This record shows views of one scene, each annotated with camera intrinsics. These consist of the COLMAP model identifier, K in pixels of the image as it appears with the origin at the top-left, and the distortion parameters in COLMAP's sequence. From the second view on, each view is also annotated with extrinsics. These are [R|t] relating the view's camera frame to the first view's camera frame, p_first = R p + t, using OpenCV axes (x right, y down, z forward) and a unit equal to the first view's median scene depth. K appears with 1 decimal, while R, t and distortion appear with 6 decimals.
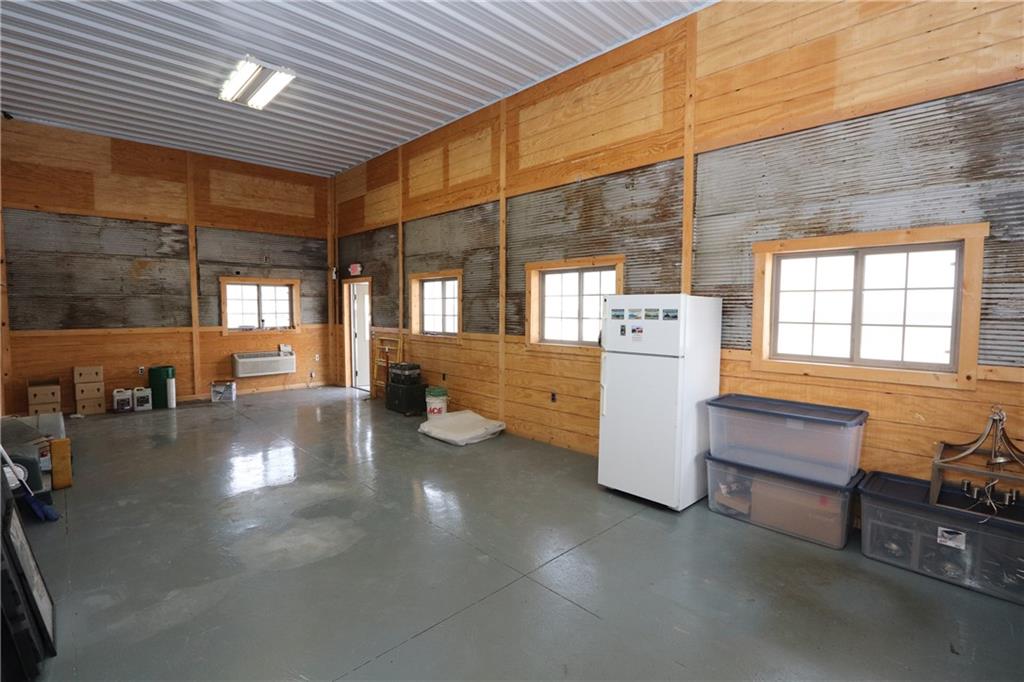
lens RADIAL K [[478.1, 0, 509.6], [0, 478.1, 335.5], [0, 0, 1]] dist [-0.015389, 0.002877]
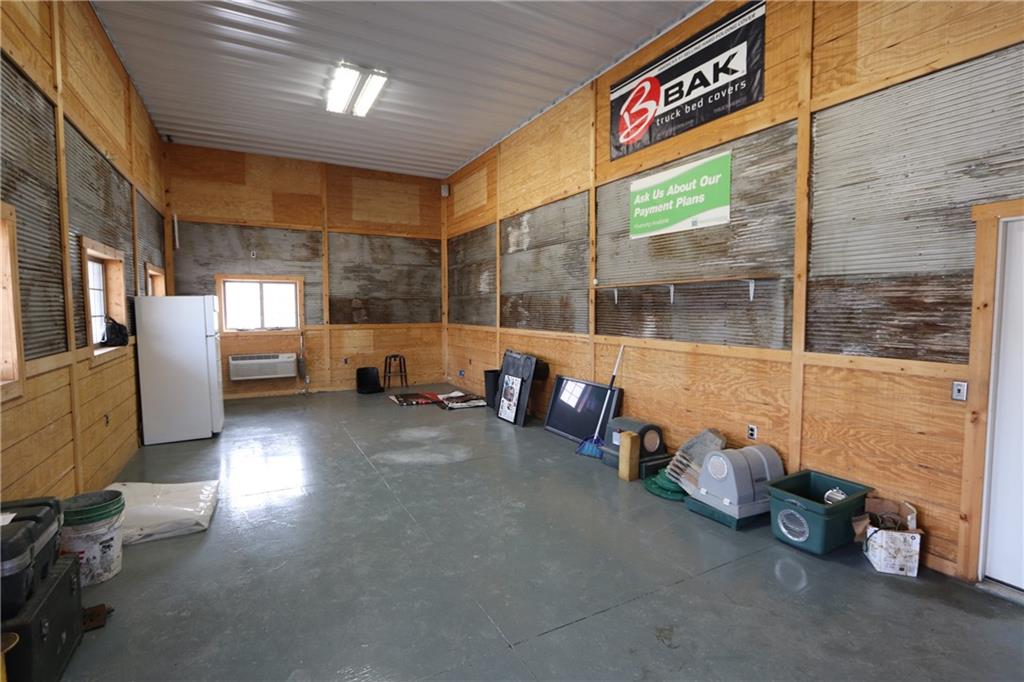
lens RADIAL K [[478.1, 0, 509.9], [0, 478.1, 337.8], [0, 0, 1]] dist [-0.015389, 0.002877]
pose [[-0.964577, -0.019790, 0.263057, -0.674425], [0.013147, 0.992337, 0.122860, -0.080770], [-0.263472, 0.121966, -0.956926, 1.421426]]
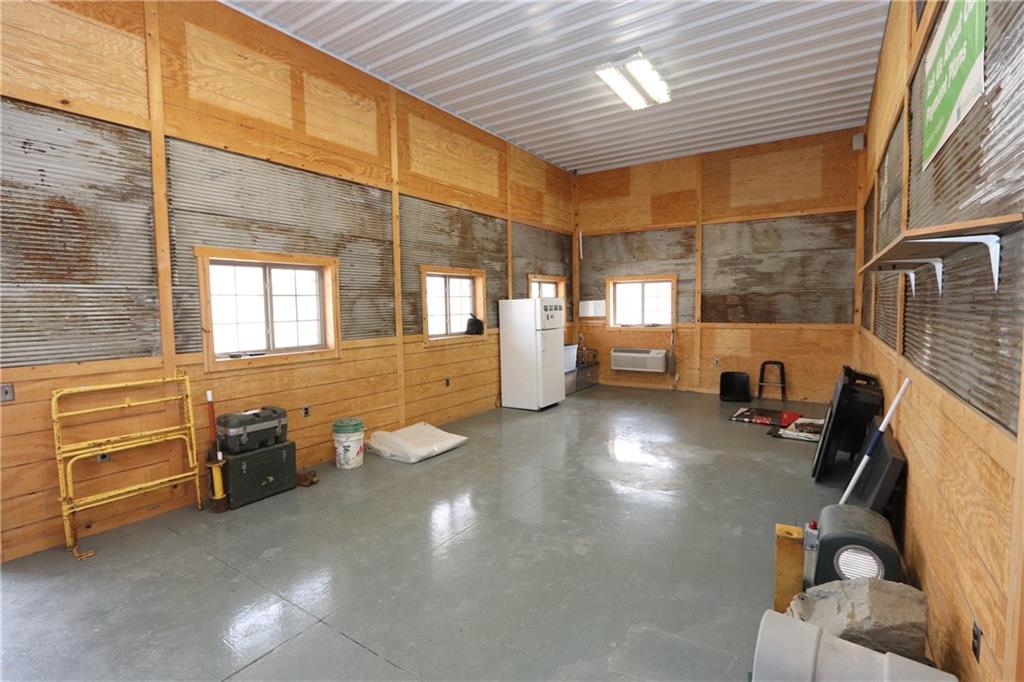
lens RADIAL K [[478.1, 0, 508.8], [0, 478.1, 338.9], [0, 0, 1]] dist [-0.015389, 0.002877]
pose [[-0.212034, -0.067296, 0.974943, -0.999646], [0.074220, 0.993636, 0.084728, -0.061466], [-0.974440, 0.090326, -0.205689, 1.000971]]
